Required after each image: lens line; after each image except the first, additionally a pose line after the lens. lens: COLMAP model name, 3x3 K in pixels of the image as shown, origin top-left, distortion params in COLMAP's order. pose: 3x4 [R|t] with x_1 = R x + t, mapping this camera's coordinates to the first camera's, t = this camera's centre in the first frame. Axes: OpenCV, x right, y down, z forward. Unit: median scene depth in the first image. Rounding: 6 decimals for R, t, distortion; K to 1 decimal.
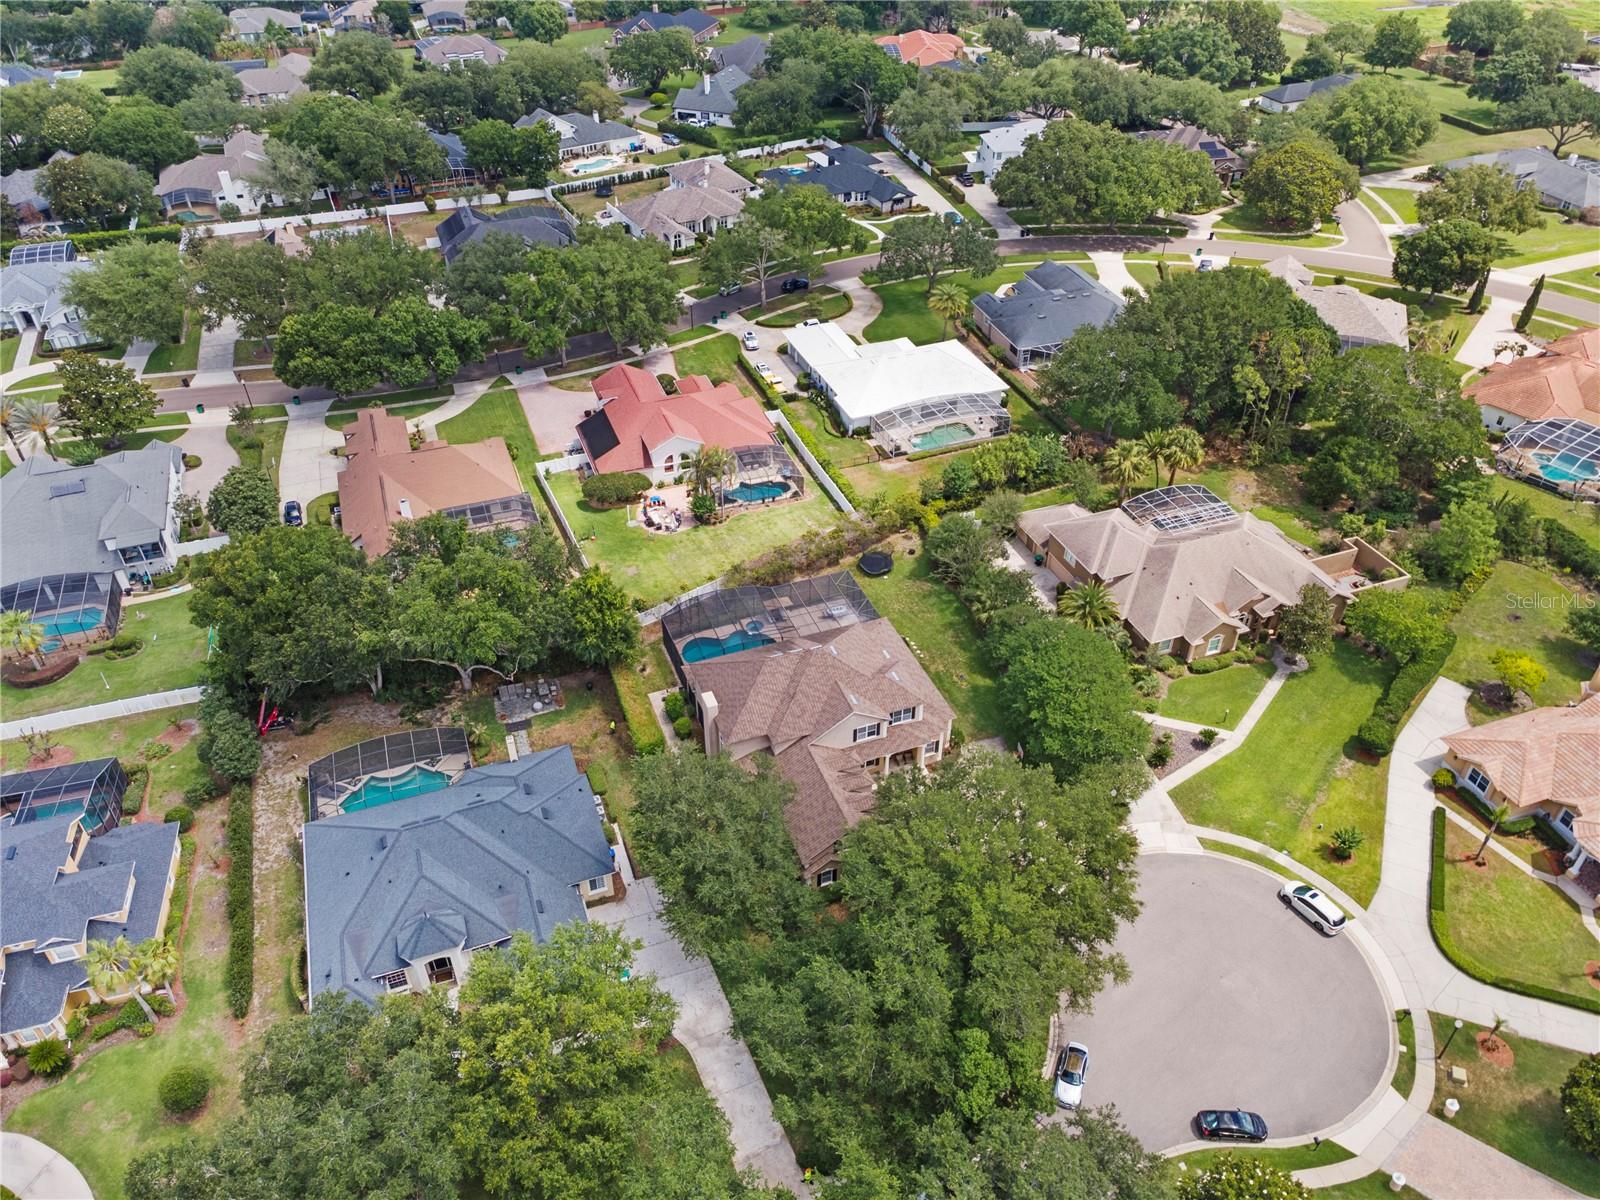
lens RADIAL K [[1165.9, 0, 796.1], [0, 1165.9, 597.1], [0, 0, 1]] dist [0.023369, 0.040885]
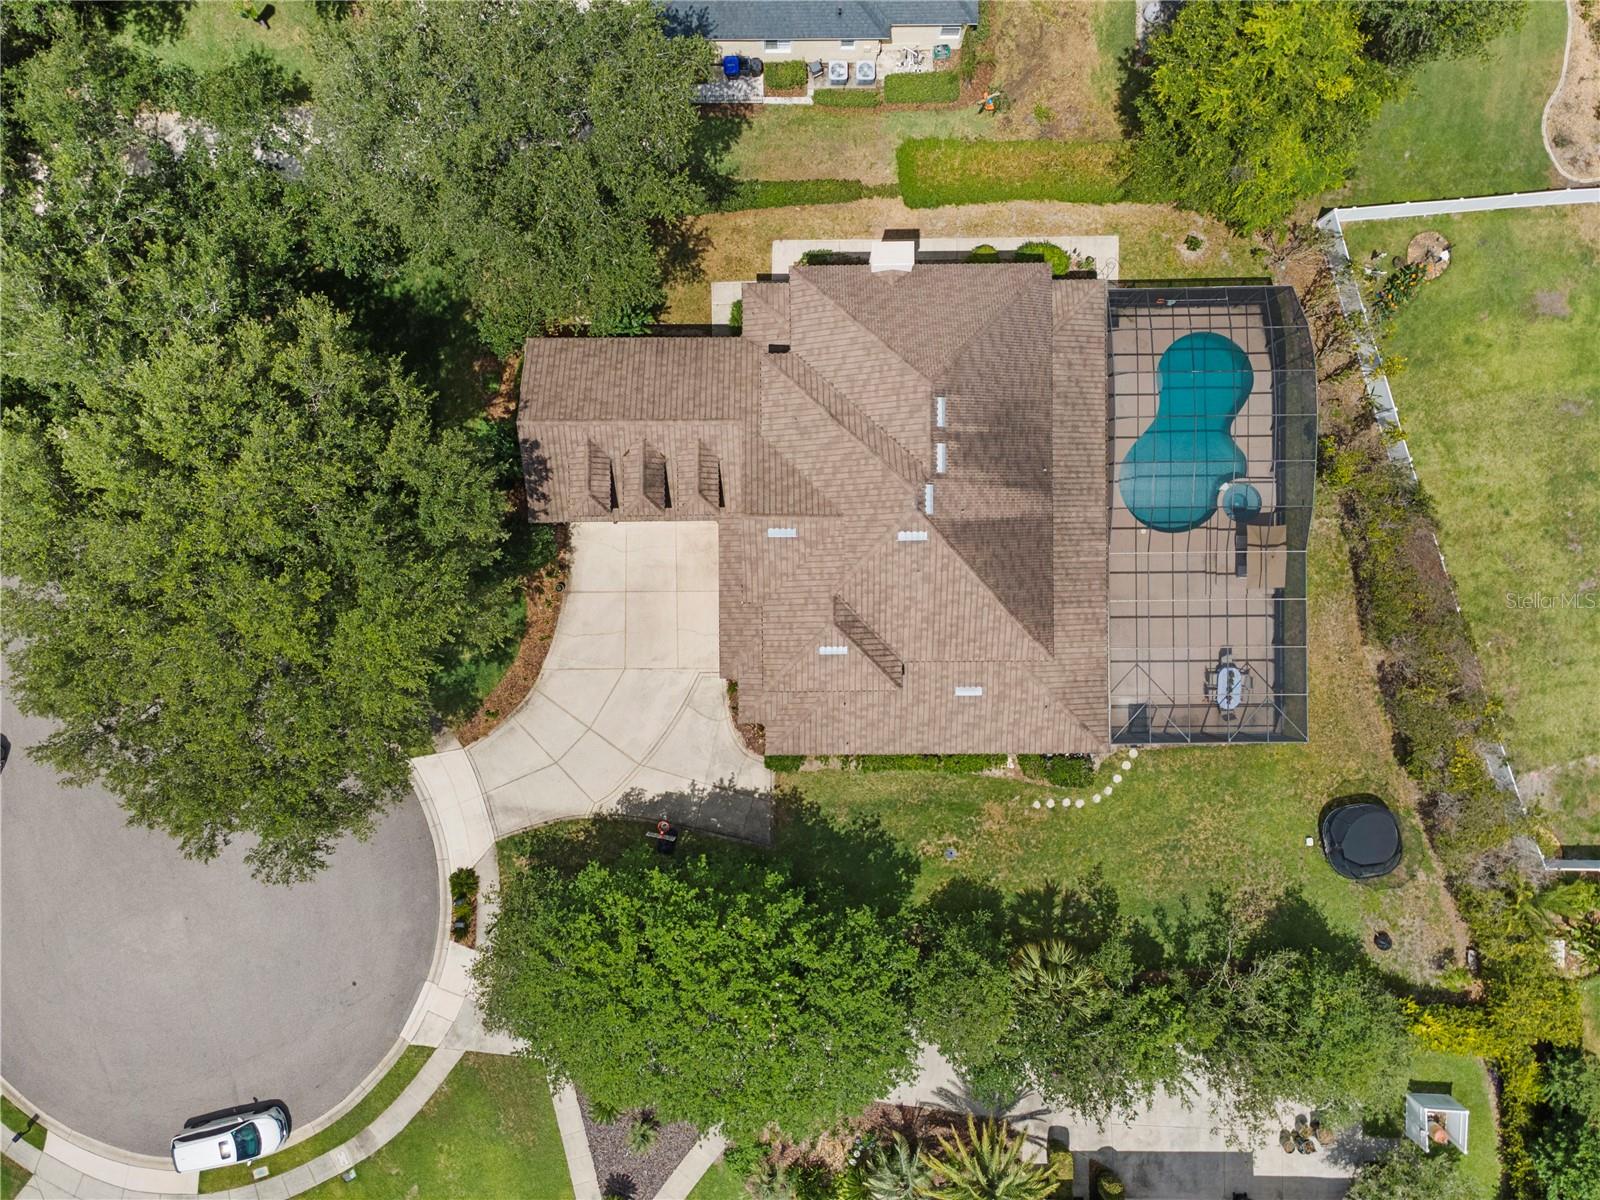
lens RADIAL K [[1165.9, 0, 796.1], [0, 1165.9, 597.1], [0, 0, 1]] dist [0.023369, 0.040885]
pose [[-0.342404, 0.939508, 0.009195, 0.039040], [-0.565271, -0.213811, 0.796714, -0.176329], [0.750485, 0.267601, 0.604286, 0.417645]]
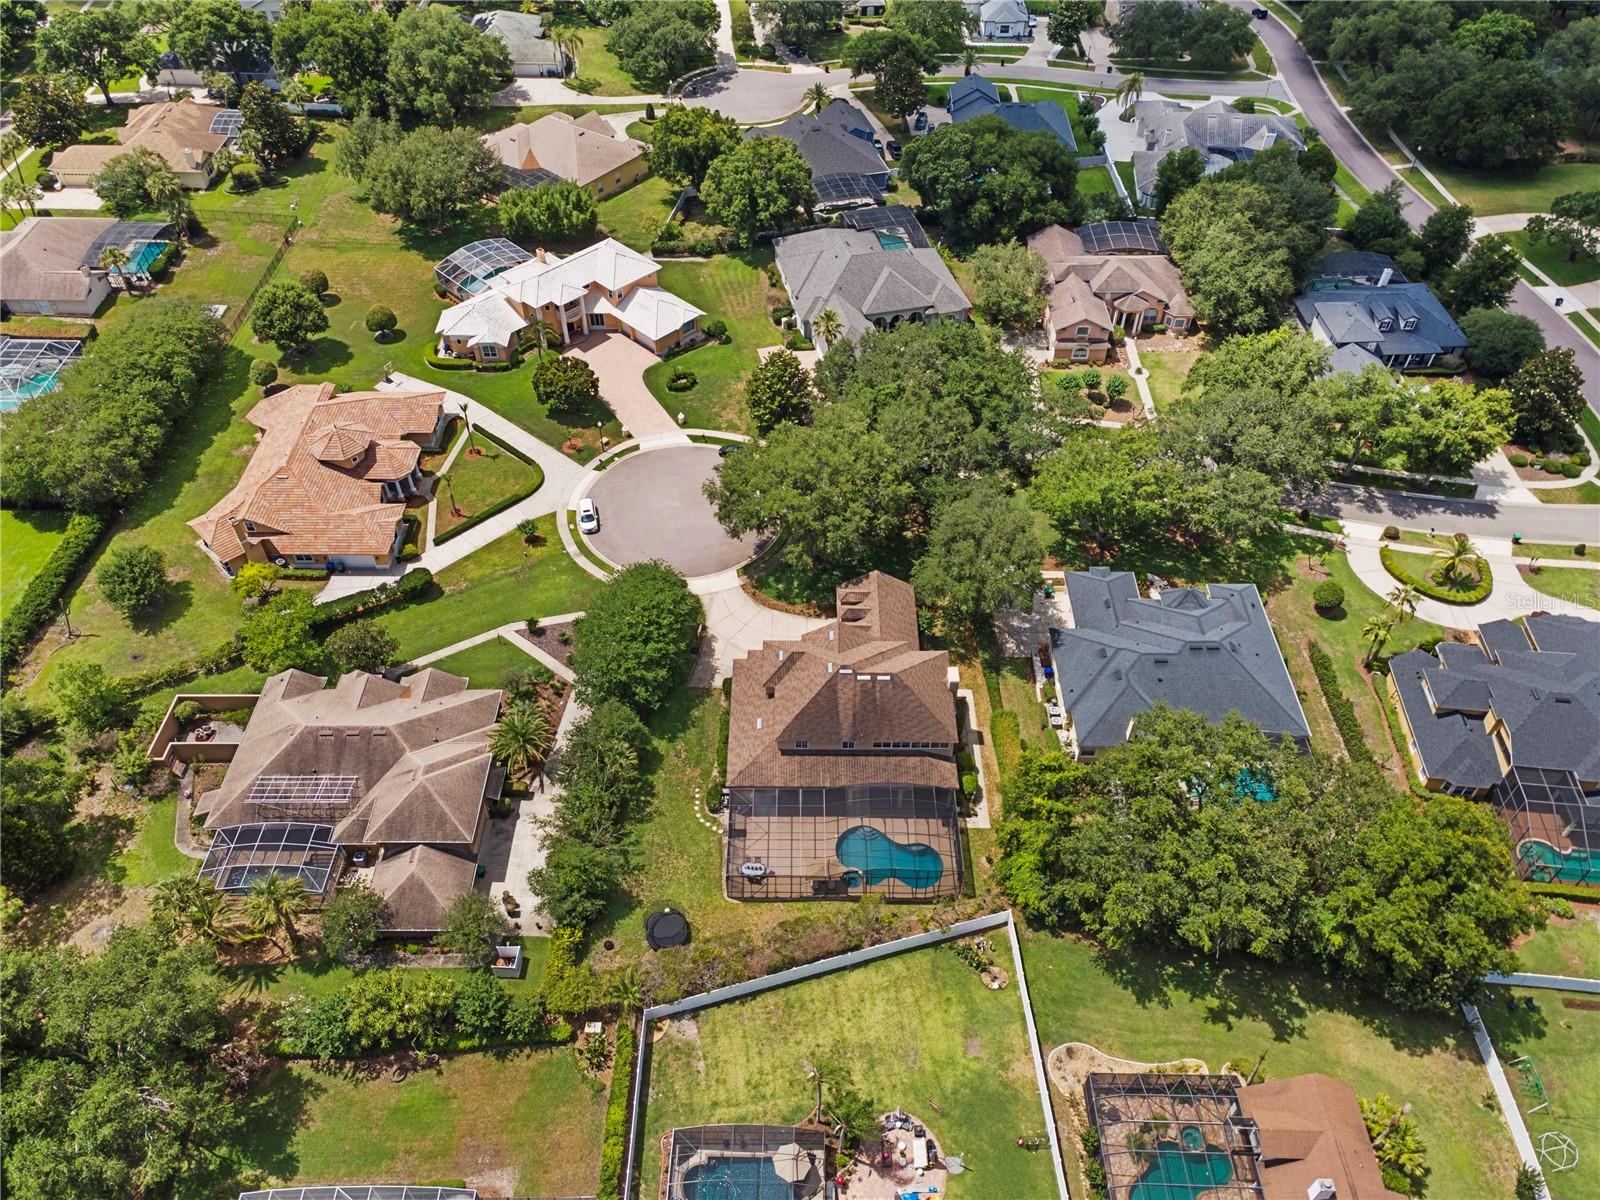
lens RADIAL K [[1165.9, 0, 796.1], [0, 1165.9, 597.1], [0, 0, 1]] dist [0.023369, 0.040885]
pose [[-0.934190, -0.250446, 0.254096, -0.114449], [0.222718, 0.147019, 0.963733, -0.590521], [-0.278720, 0.956902, -0.081565, 0.617466]]
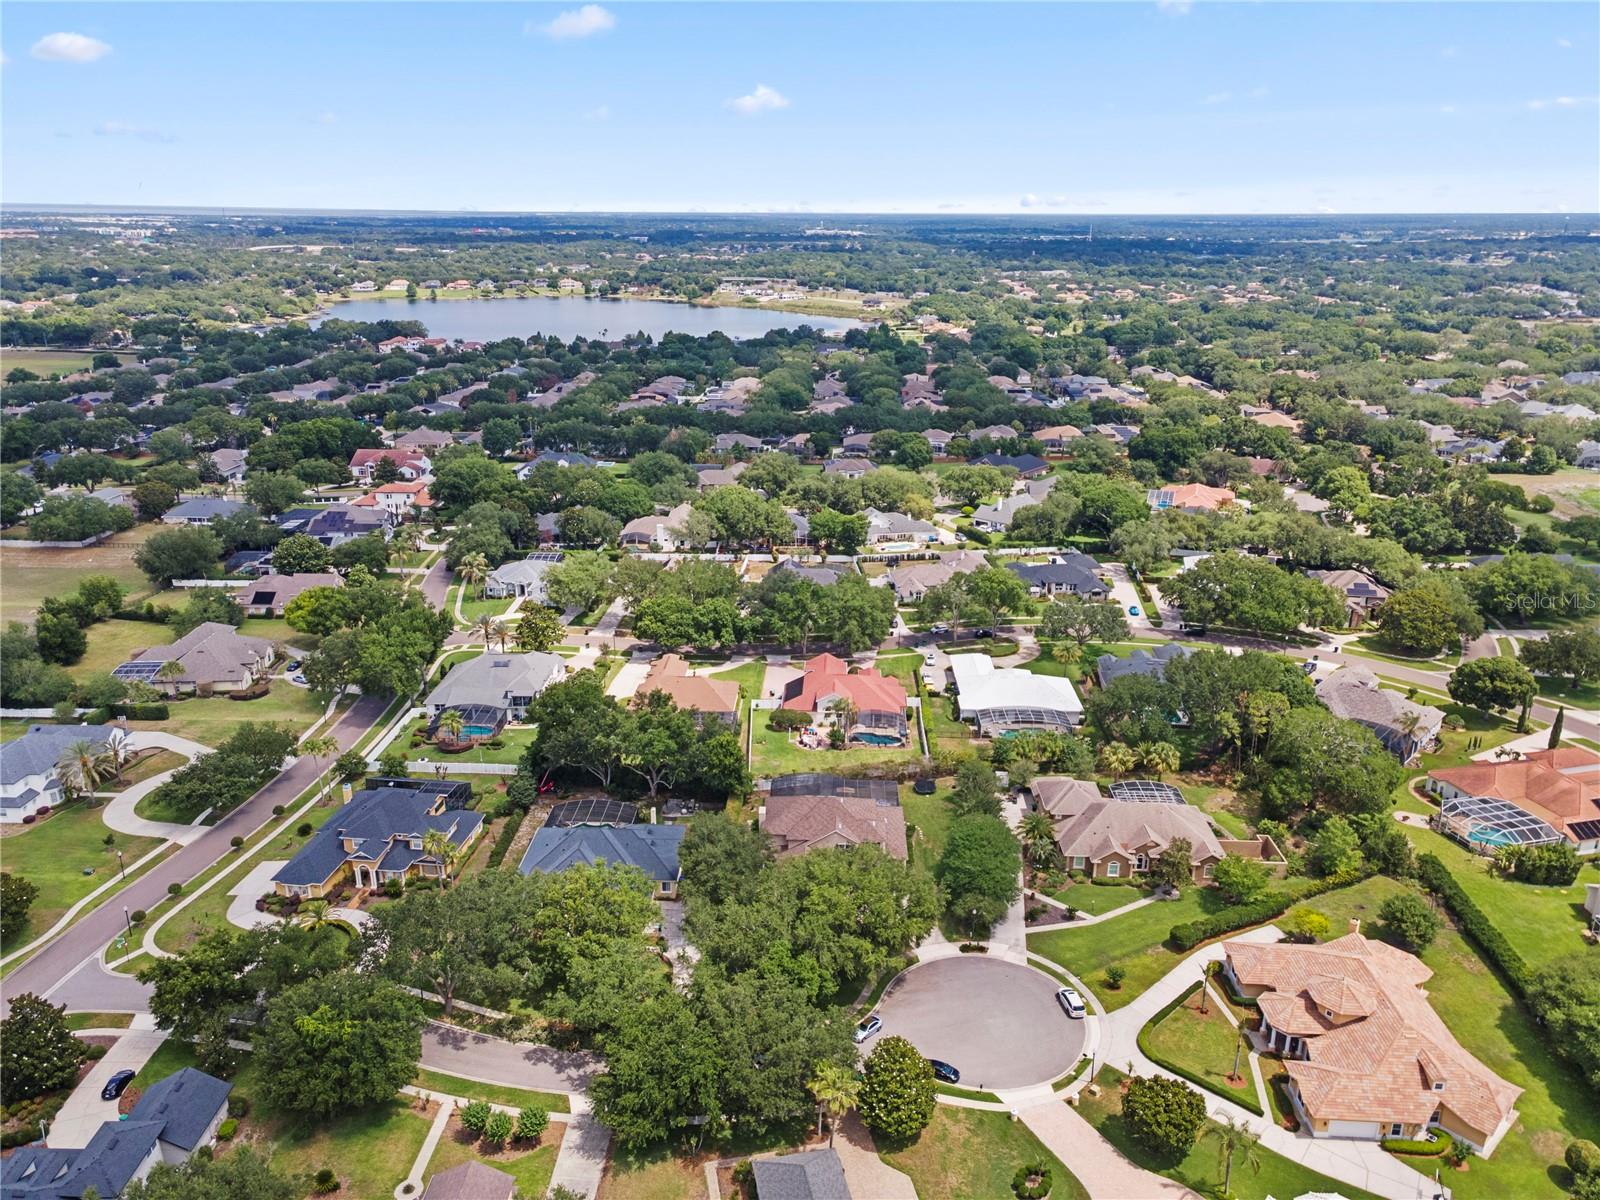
lens RADIAL K [[1165.9, 0, 796.1], [0, 1165.9, 597.1], [0, 0, 1]] dist [0.023369, 0.040885]
pose [[0.923585, 0.126952, -0.361766, 0.321141], [-0.238893, 0.928577, -0.284034, 0.158277], [0.299869, 0.348752, 0.887947, -0.358228]]
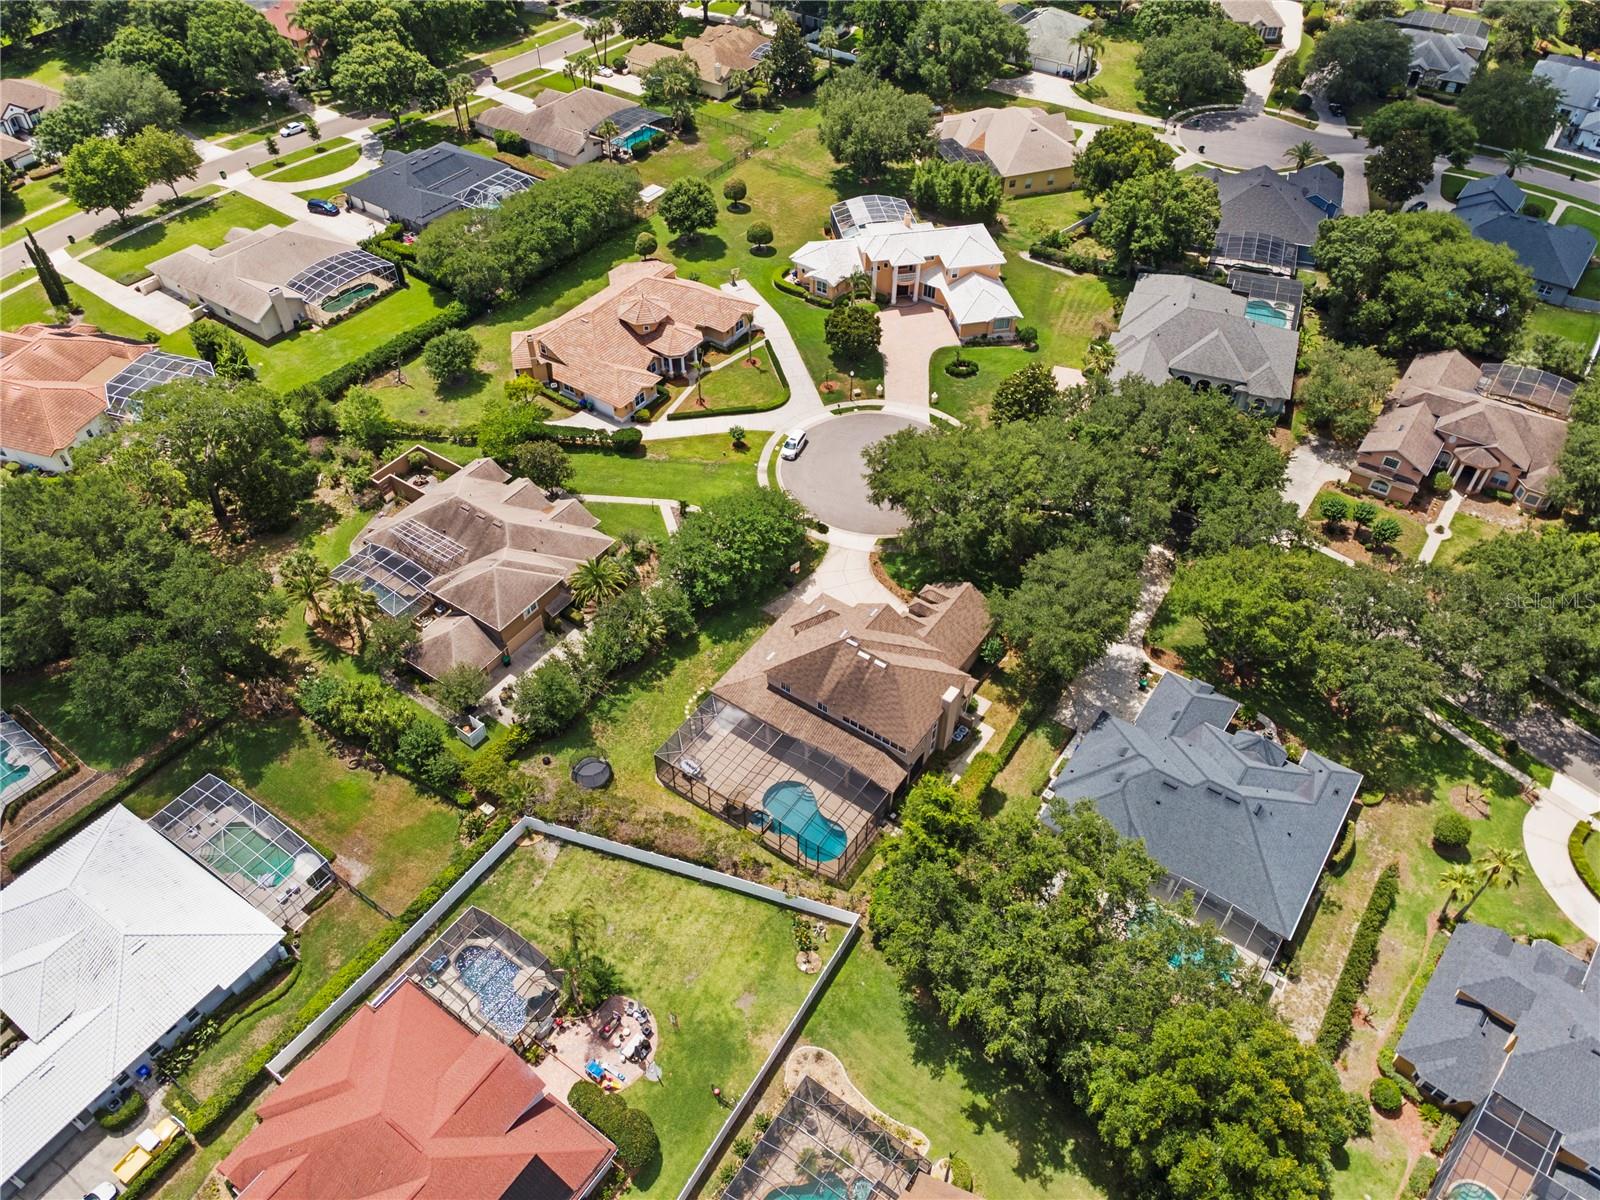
lens RADIAL K [[1165.9, 0, 796.1], [0, 1165.9, 597.1], [0, 0, 1]] dist [0.023369, 0.040885]
pose [[-0.567966, -0.579143, 0.584815, -0.335119], [0.502949, 0.318228, 0.803600, -0.516067], [-0.651504, 0.750549, 0.110536, 0.527155]]
